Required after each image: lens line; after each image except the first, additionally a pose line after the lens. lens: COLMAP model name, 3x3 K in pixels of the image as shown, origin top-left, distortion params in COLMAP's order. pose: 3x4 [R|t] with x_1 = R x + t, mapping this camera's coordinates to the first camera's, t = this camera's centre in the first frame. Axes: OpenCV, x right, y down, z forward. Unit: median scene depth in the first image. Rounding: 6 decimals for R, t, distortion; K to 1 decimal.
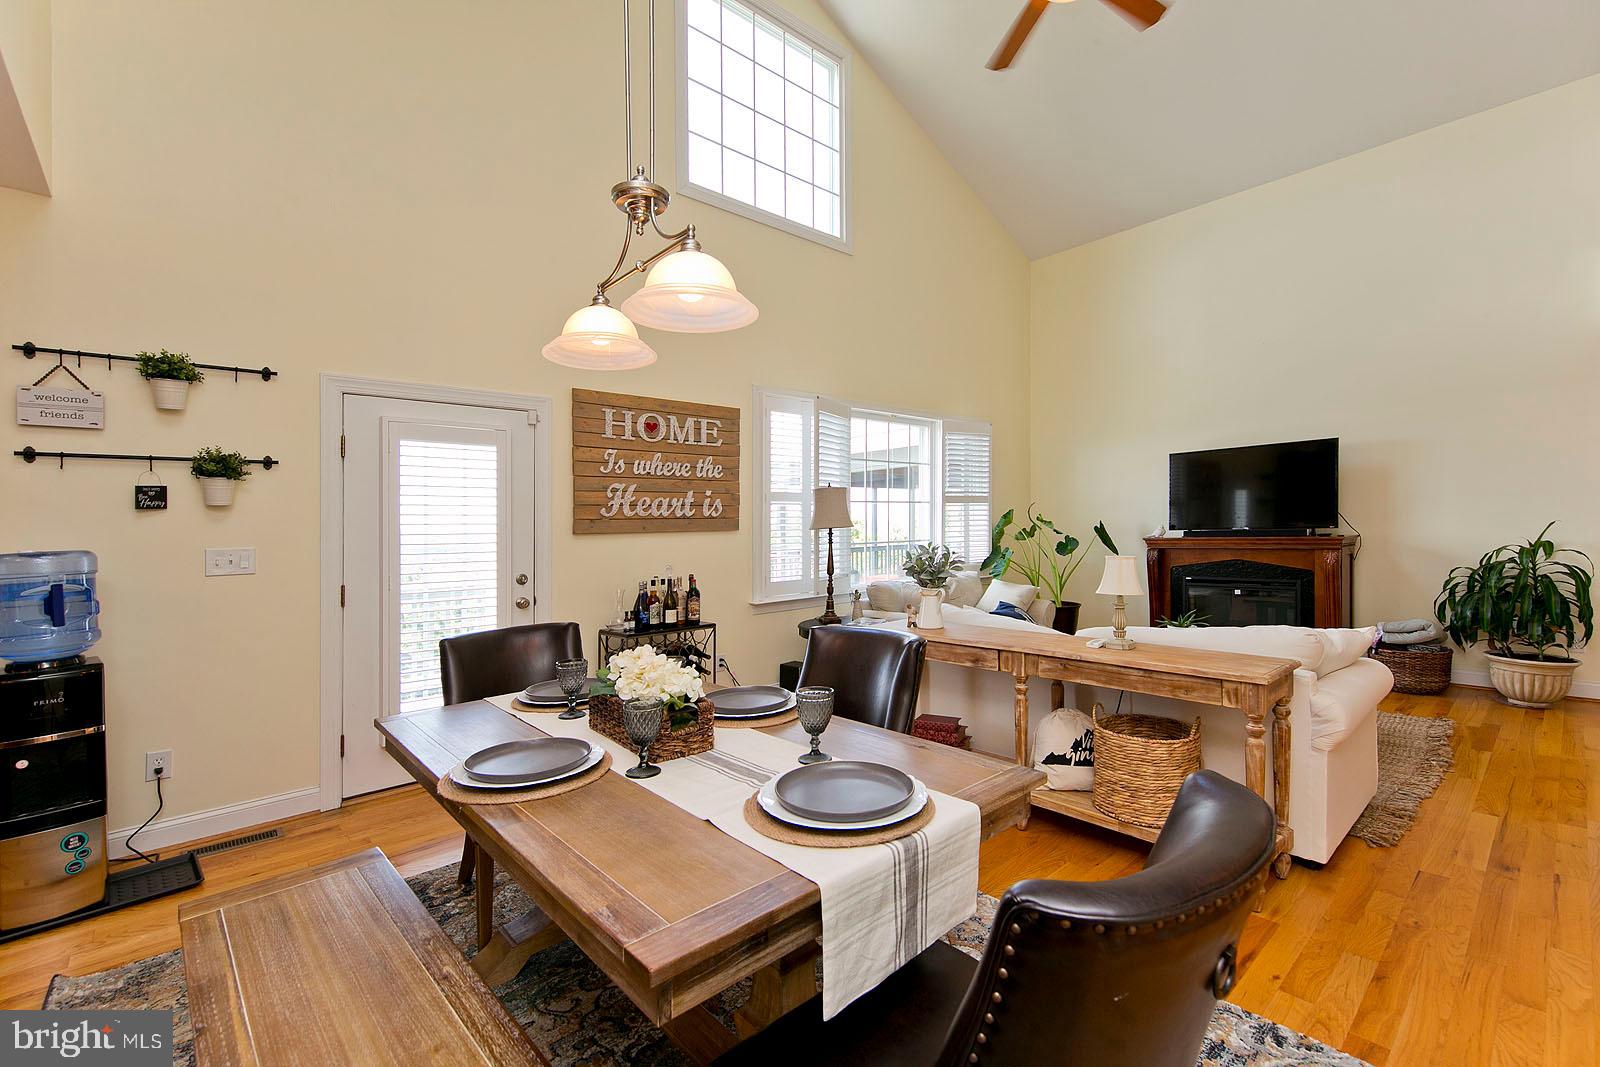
lens RADIAL K [[682.3, 0, 809.0], [0, 682.3, 537.9], [0, 0, 1]] dist [0.003930, -0.000169]
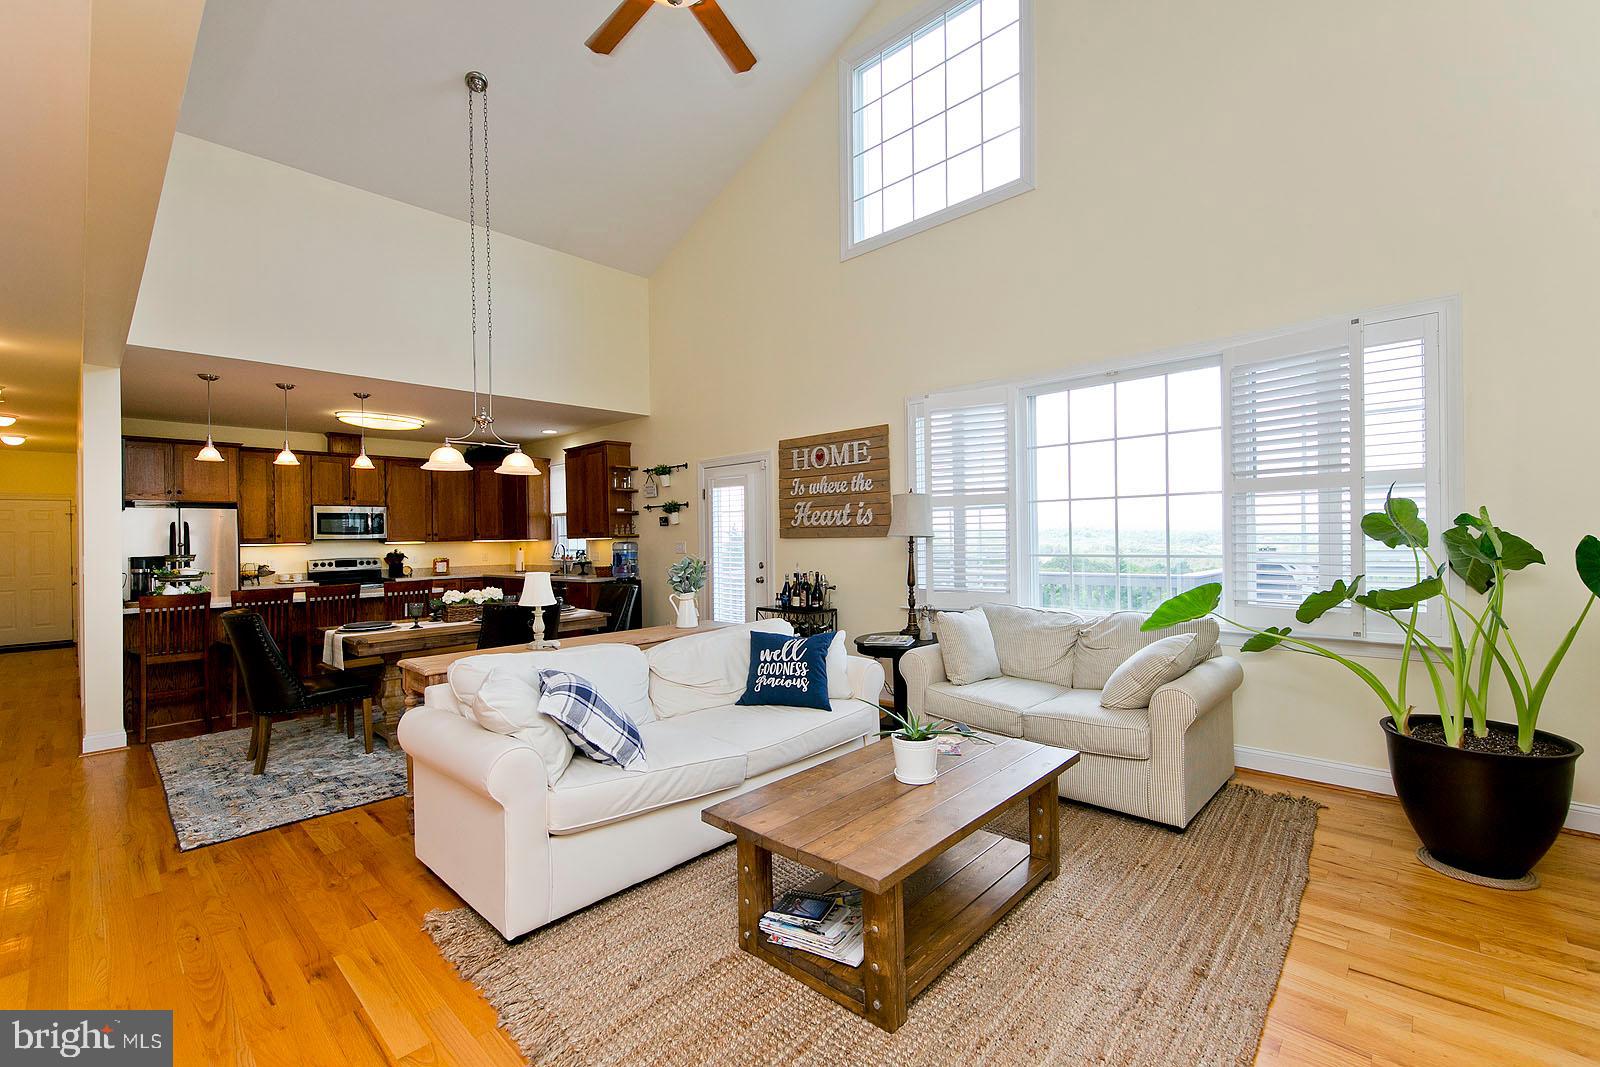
lens RADIAL K [[669.9, 0, 810.3], [0, 669.9, 534.7], [0, 0, 1]] dist [-0.000037, -0.000012]
pose [[0.103373, 0.021194, -0.994417, 1.007379], [0.001049, 0.999770, 0.021417, -0.039697], [0.994642, -0.003257, 0.103327, 0.817162]]
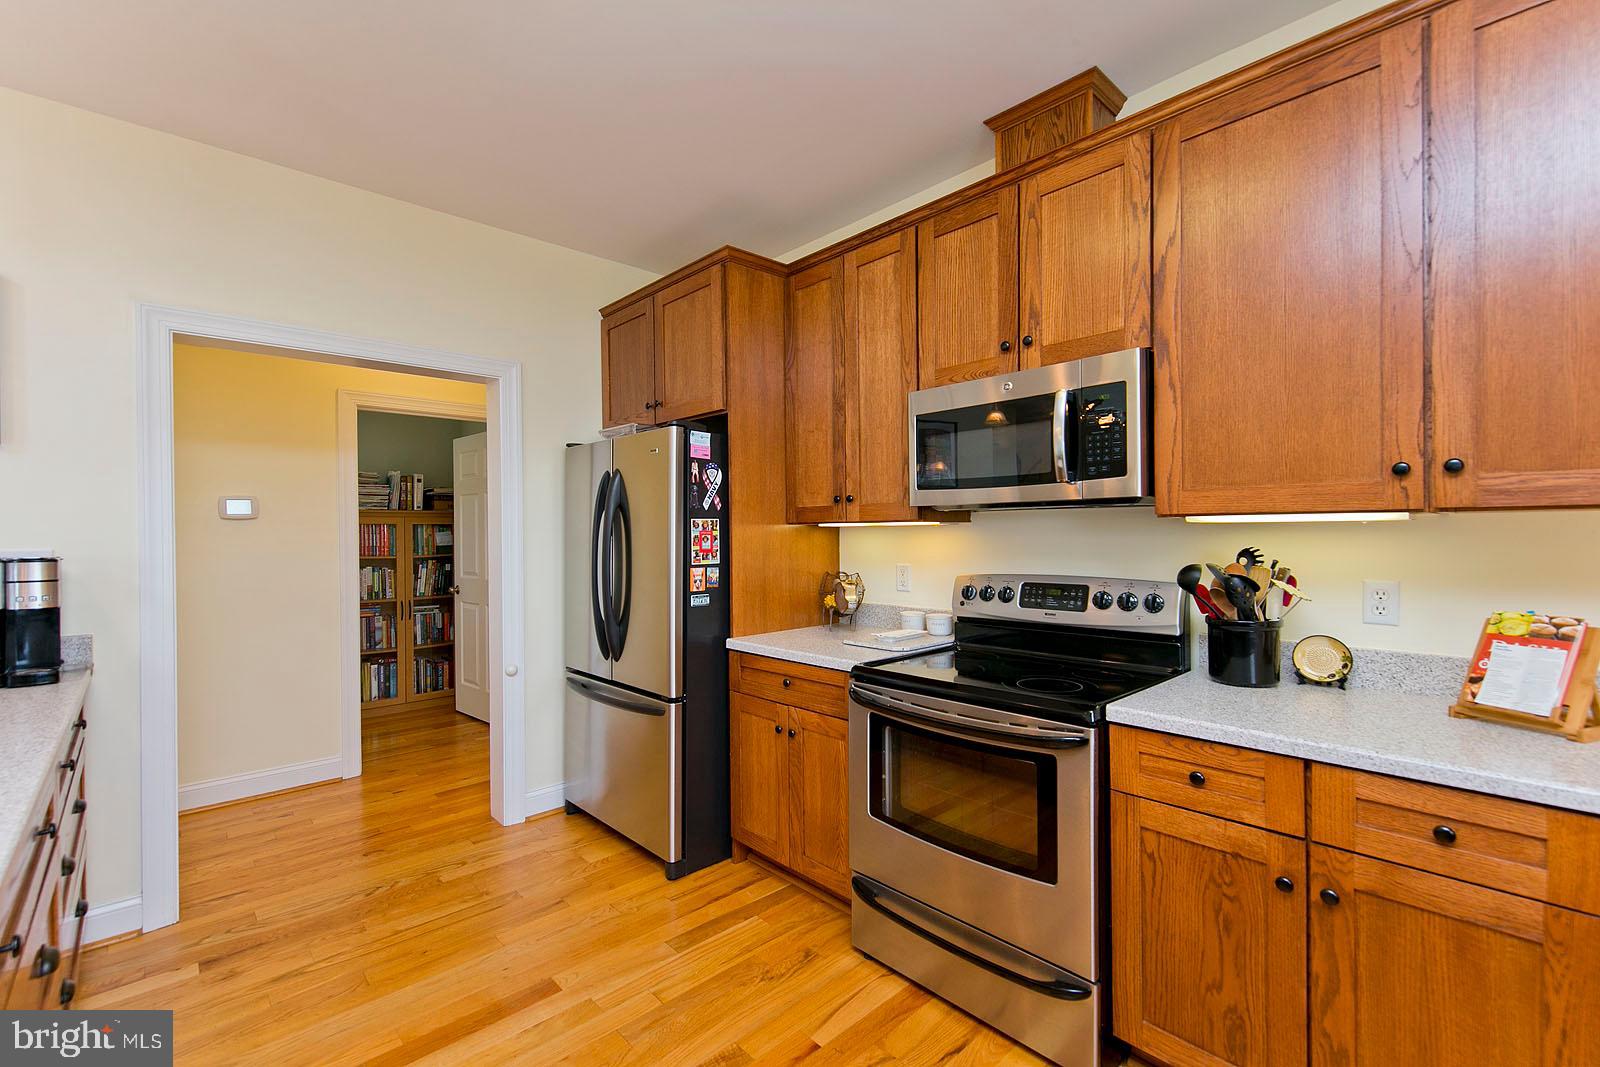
lens RADIAL K [[659.3, 0, 805.3], [0, 659.3, 531.3], [0, 0, 1]] dist [0.002422, 0.000195]
pose [[-0.998871, 0.034483, -0.032681, -0.728427], [0.034107, 0.999346, 0.011986, 0.016329], [0.033072, 0.010857, -0.999394, 0.227437]]
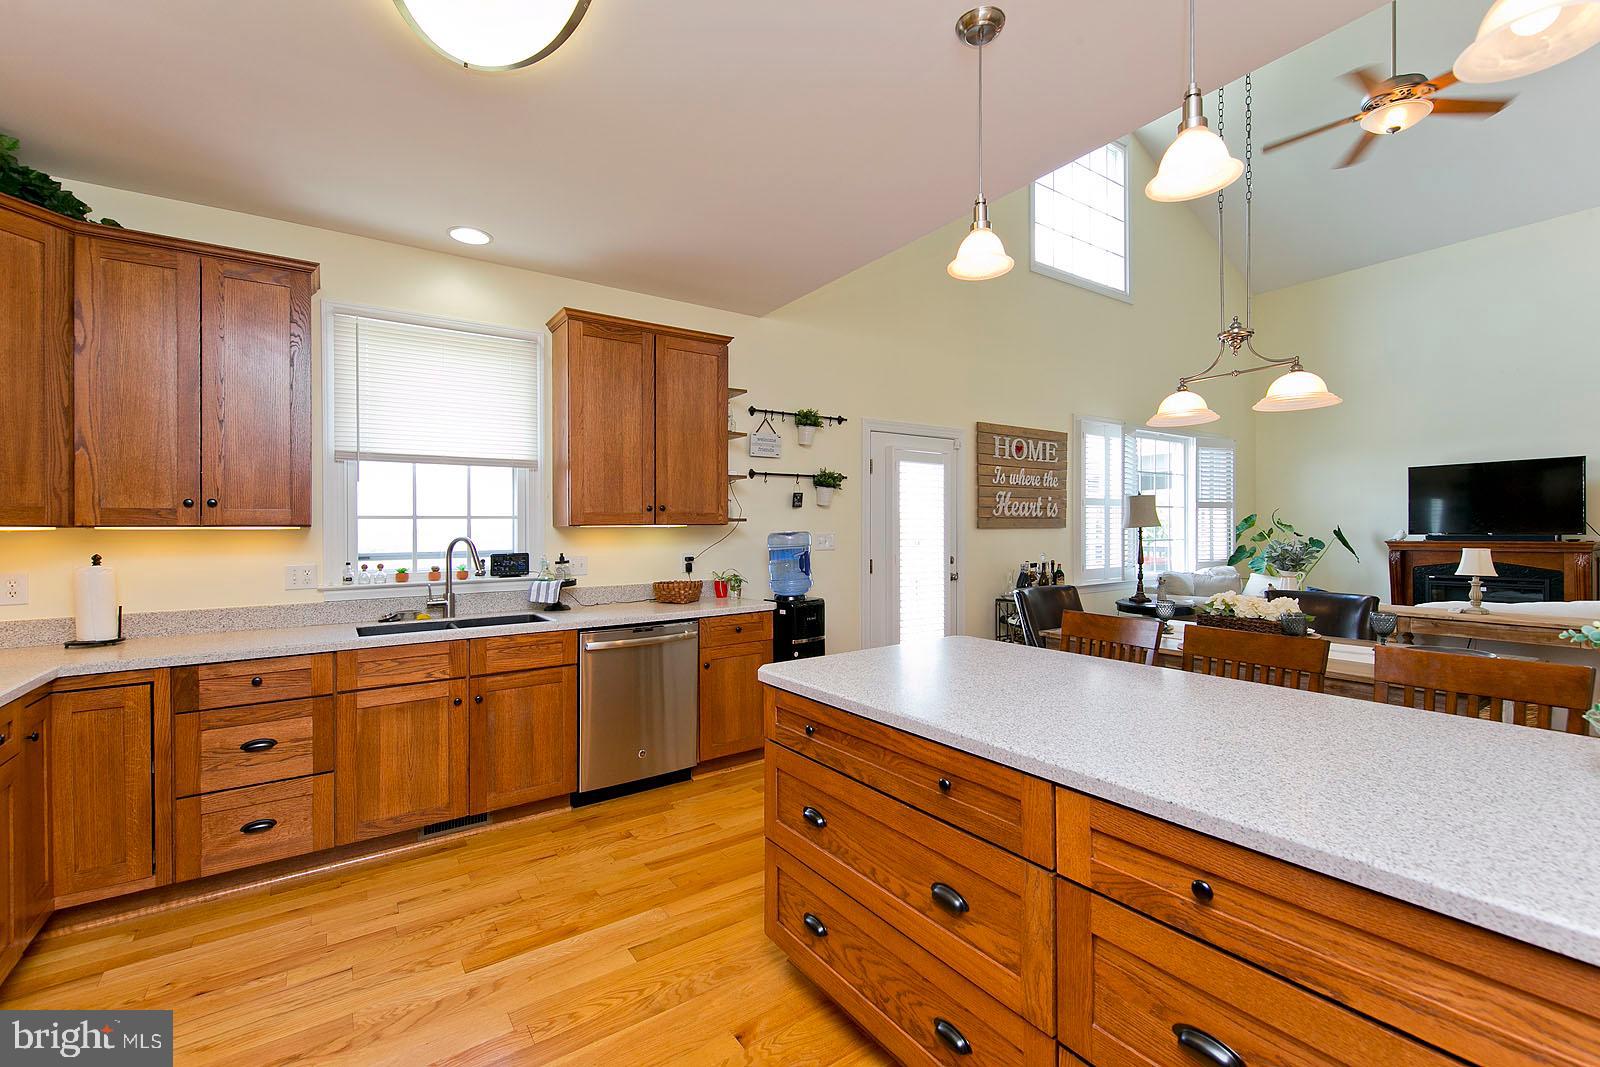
lens RADIAL K [[688.7, 0, 800.0], [0, 688.7, 533.5], [0, 0, 1]] dist [0.007333, -0.000216]
pose [[0.992968, 0.017867, -0.117025, -0.479574], [-0.018686, 0.999808, -0.005901, 0.017883], [0.116898, 0.008046, 0.993111, -0.373020]]
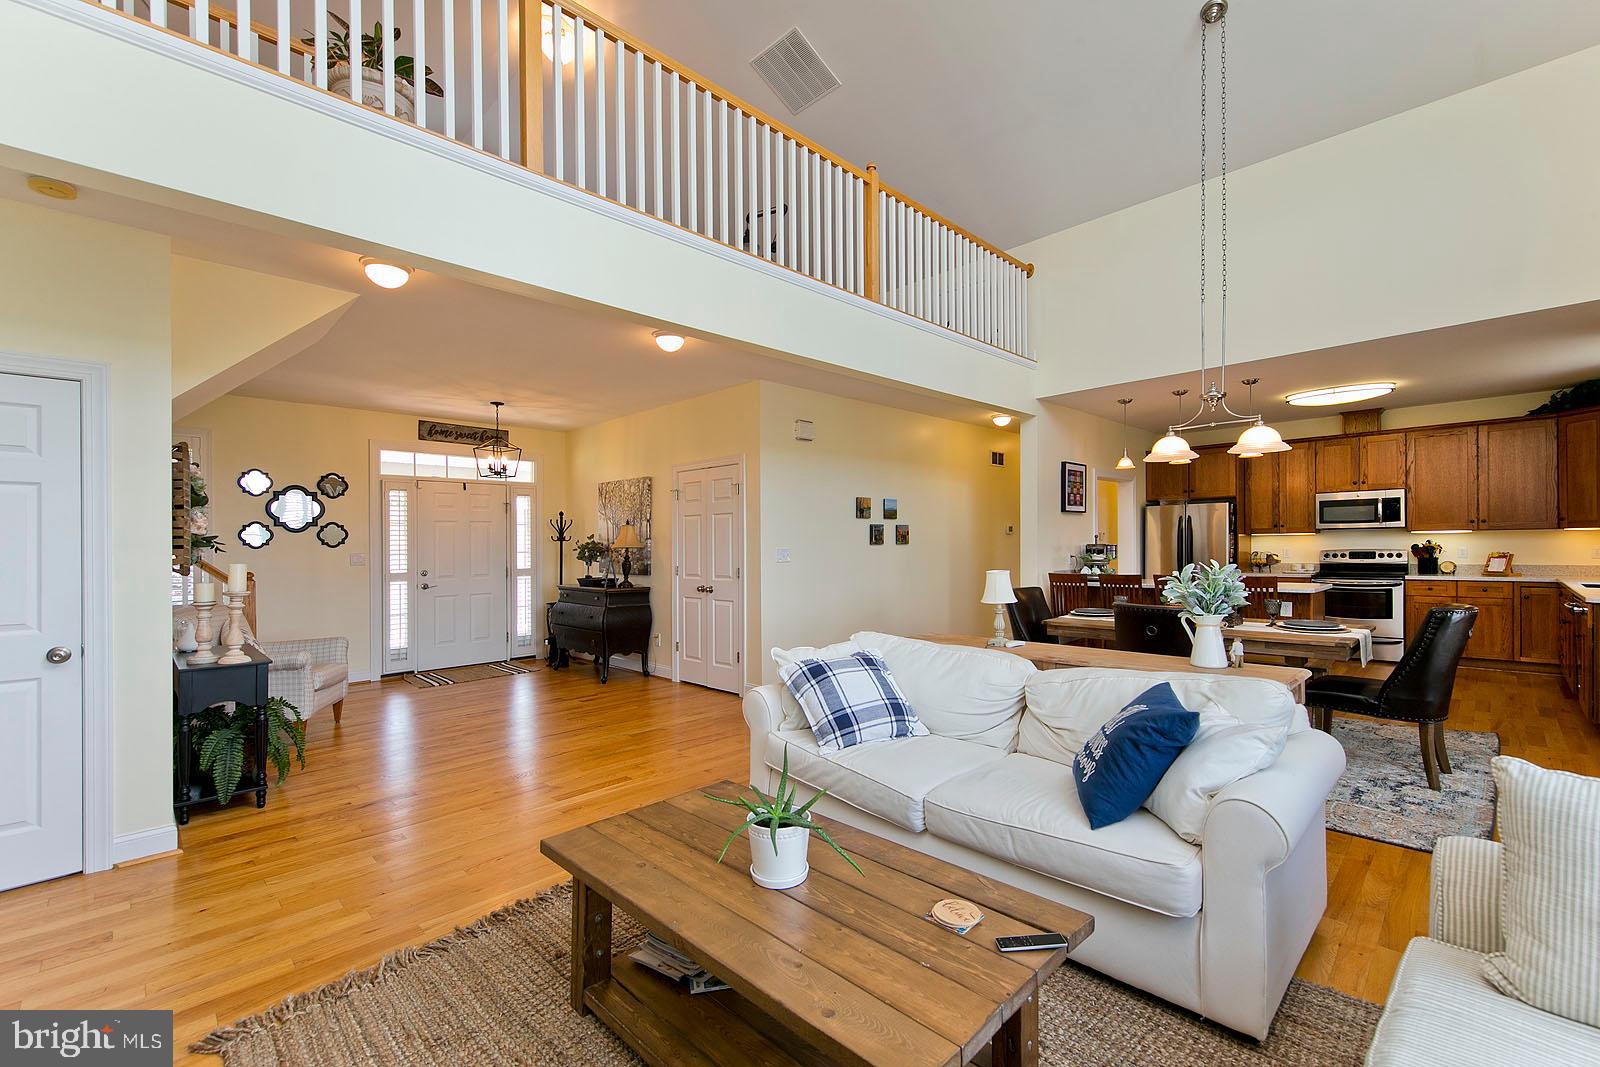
lens RADIAL K [[682.3, 0, 809.0], [0, 682.3, 537.9], [0, 0, 1]] dist [0.003930, -0.000169]
pose [[-0.995567, 0.041192, -0.084561, 0.556637], [0.040604, 0.999138, 0.008660, -0.035444], [0.084844, 0.005188, -0.996381, 1.299117]]
